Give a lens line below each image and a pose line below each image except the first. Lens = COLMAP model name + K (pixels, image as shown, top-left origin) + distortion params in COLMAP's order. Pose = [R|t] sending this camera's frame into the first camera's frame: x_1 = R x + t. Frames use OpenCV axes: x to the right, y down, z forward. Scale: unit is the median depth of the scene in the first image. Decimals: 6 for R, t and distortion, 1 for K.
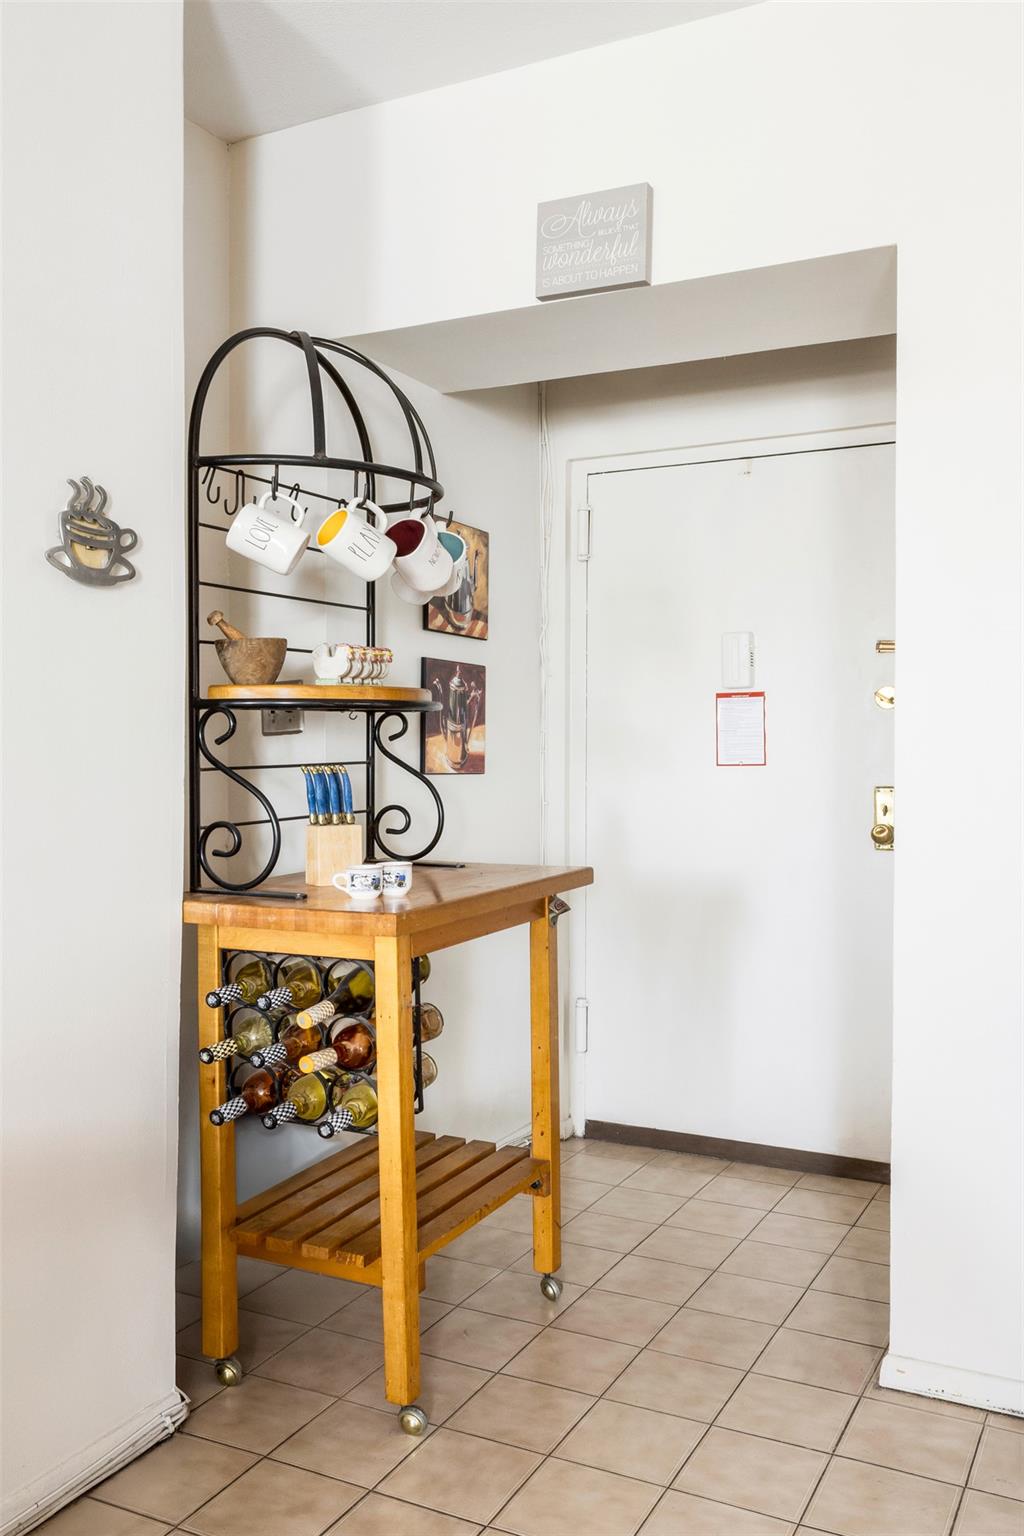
lens RADIAL K [[1325.1, 0, 495.3], [0, 1325.1, 739.4], [0, 0, 1]] dist [-0.000495, -0.003426]
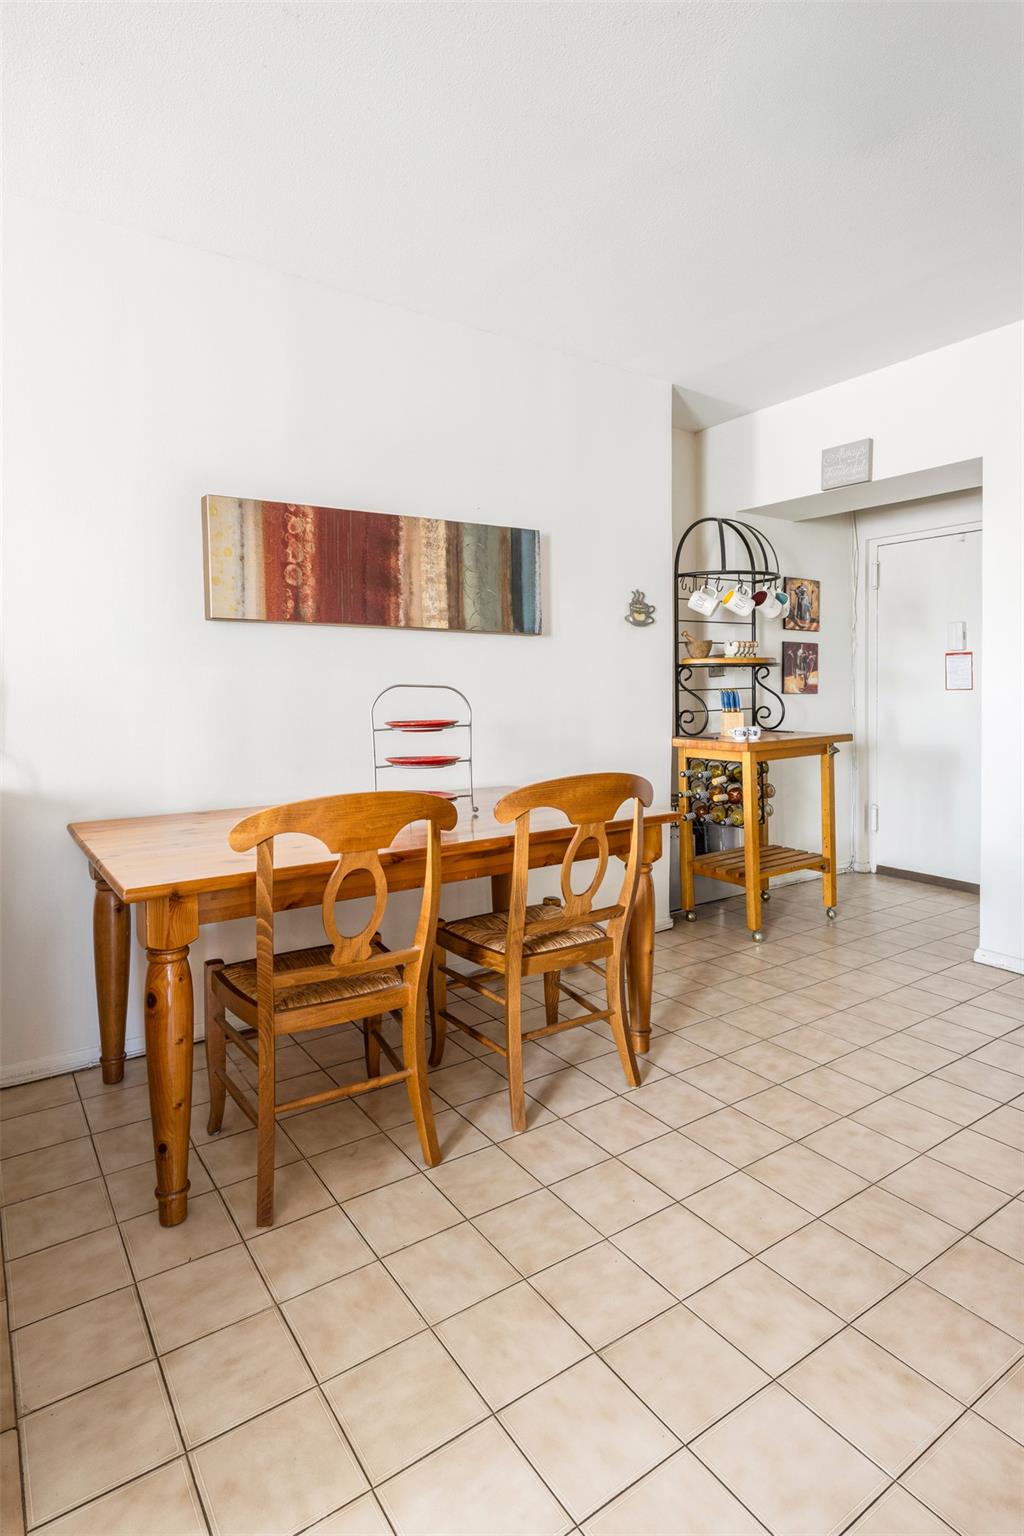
lens RADIAL K [[1325.1, 0, 511.9], [0, 1325.1, 766.2], [0, 0, 1]] dist [-0.000495, -0.003426]
pose [[0.918269, 0.017349, -0.395577, 0.516005], [0.009237, 0.997829, 0.065206, -0.002183], [0.395850, -0.063530, 0.916115, -1.558734]]
